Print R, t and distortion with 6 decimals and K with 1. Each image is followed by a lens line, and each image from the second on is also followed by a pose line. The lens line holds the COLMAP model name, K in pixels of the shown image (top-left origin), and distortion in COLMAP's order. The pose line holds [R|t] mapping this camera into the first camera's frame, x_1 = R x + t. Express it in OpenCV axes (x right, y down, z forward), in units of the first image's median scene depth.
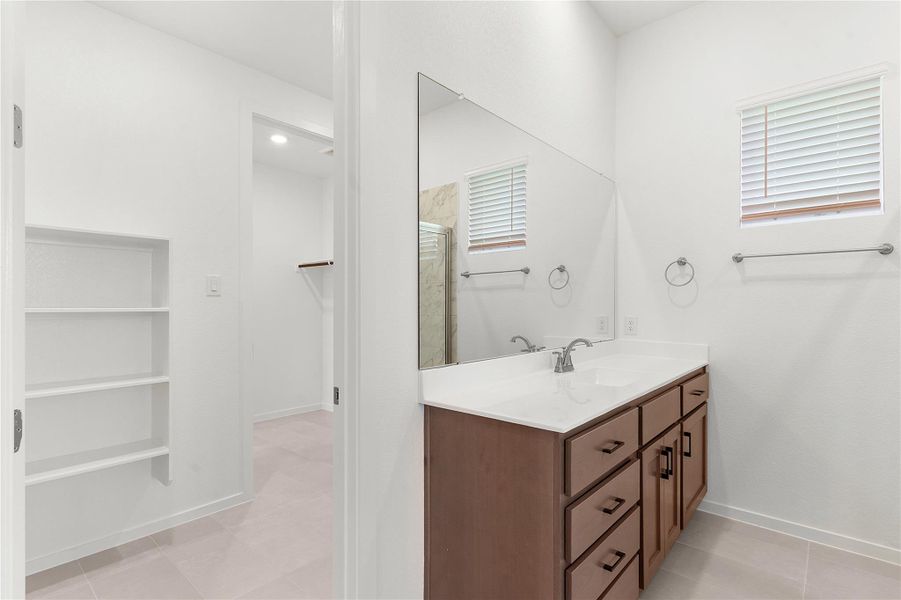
lens RADIAL K [[438.0, 0, 446.1], [0, 438.0, 302.9], [0, 0, 1]] dist [0.001668, 0.000835]
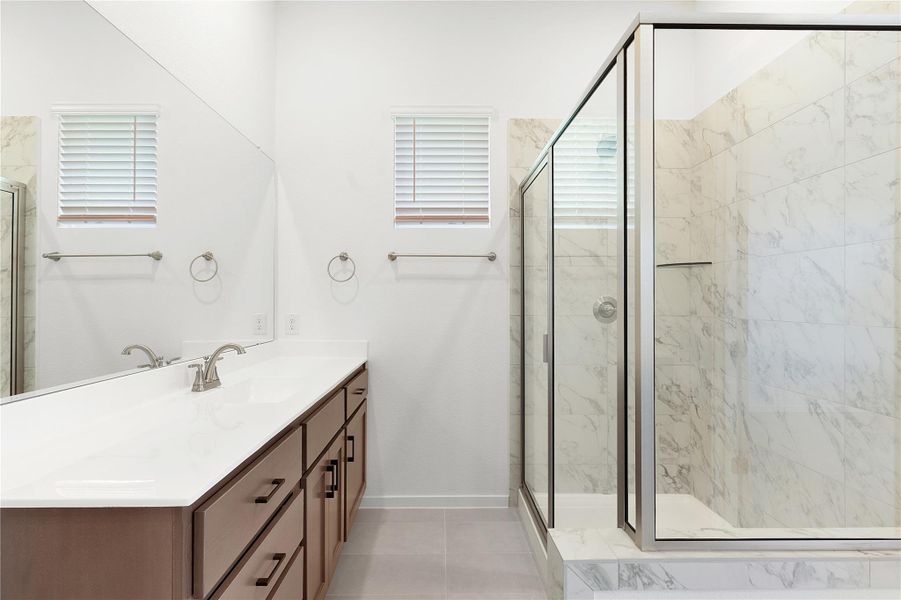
lens RADIAL K [[438.0, 0, 446.1], [0, 438.0, 302.9], [0, 0, 1]] dist [0.001668, 0.000835]
pose [[0.738923, -0.000840, 0.673789, 0.059960], [-0.003437, 0.999982, 0.005017, 0.002617], [-0.673781, -0.006023, 0.738907, 0.149085]]
